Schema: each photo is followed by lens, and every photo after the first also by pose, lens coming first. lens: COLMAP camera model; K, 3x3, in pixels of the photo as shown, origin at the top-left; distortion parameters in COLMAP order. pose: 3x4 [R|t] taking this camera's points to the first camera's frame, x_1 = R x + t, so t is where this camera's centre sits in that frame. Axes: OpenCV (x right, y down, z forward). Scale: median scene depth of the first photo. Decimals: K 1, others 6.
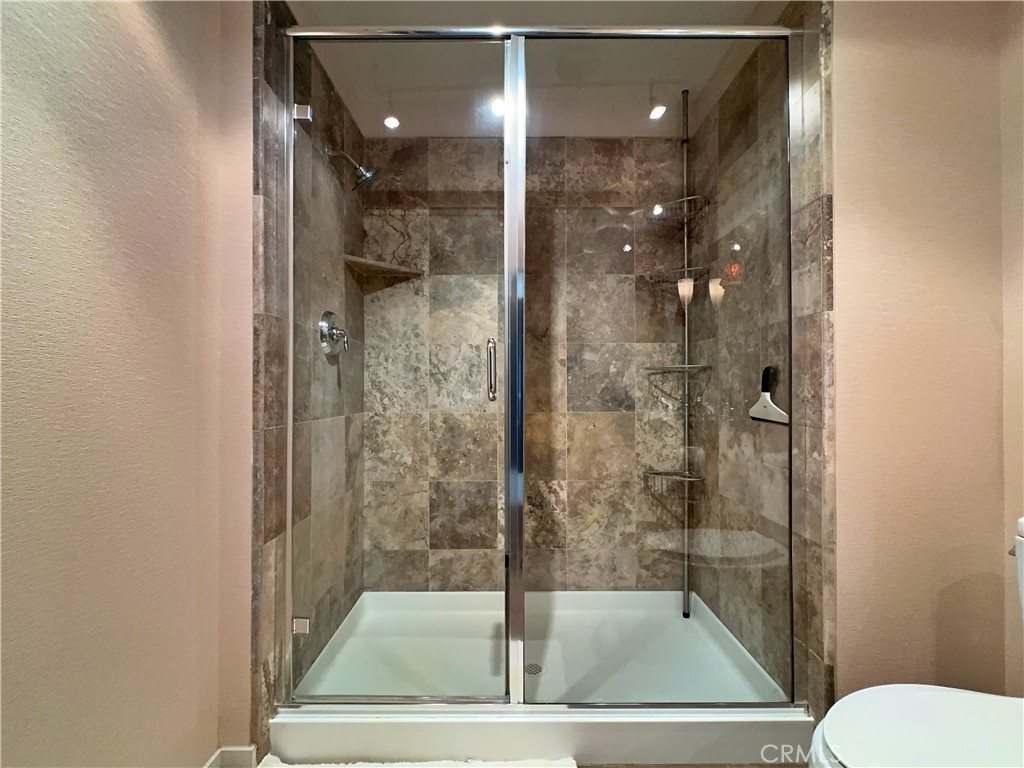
lens RADIAL K [[473.8, 0, 508.7], [0, 473.8, 384.5], [0, 0, 1]] dist [-0.004376, 0.000543]
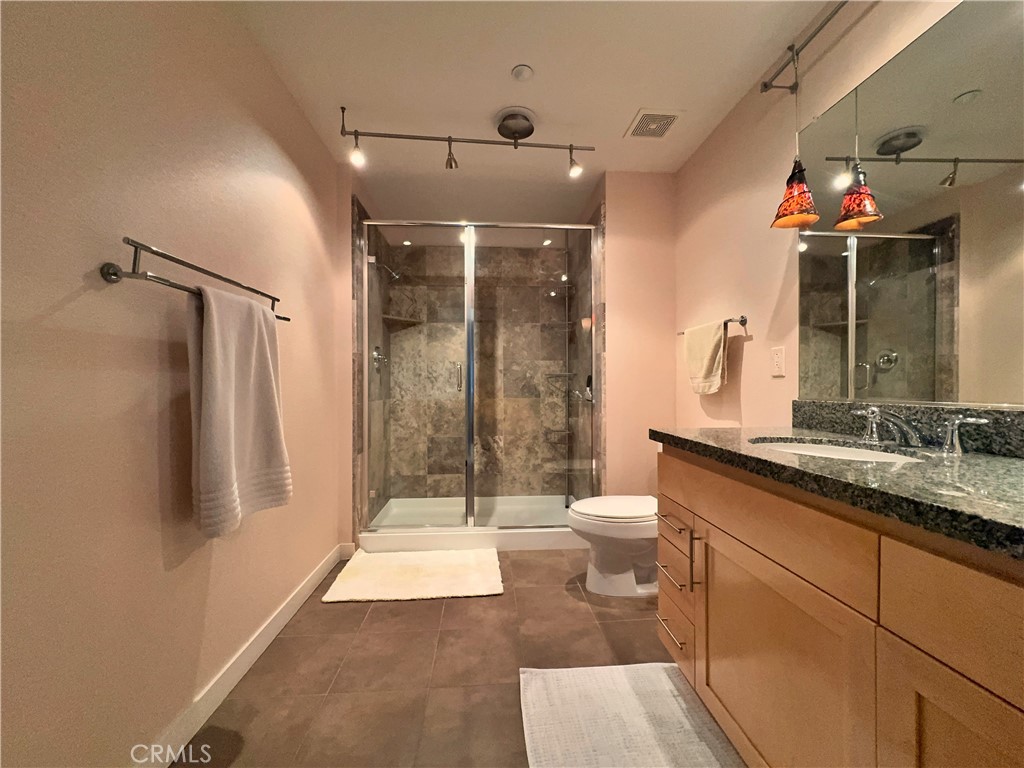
lens RADIAL K [[410.9, 0, 514.9], [0, 410.9, 387.0], [0, 0, 1]] dist [-0.005944, 0.001018]
pose [[0.997356, -0.001885, 0.072640, 0.052763], [0.000933, 0.999913, 0.013141, -0.006836], [-0.072658, -0.013038, 0.997272, -0.586792]]
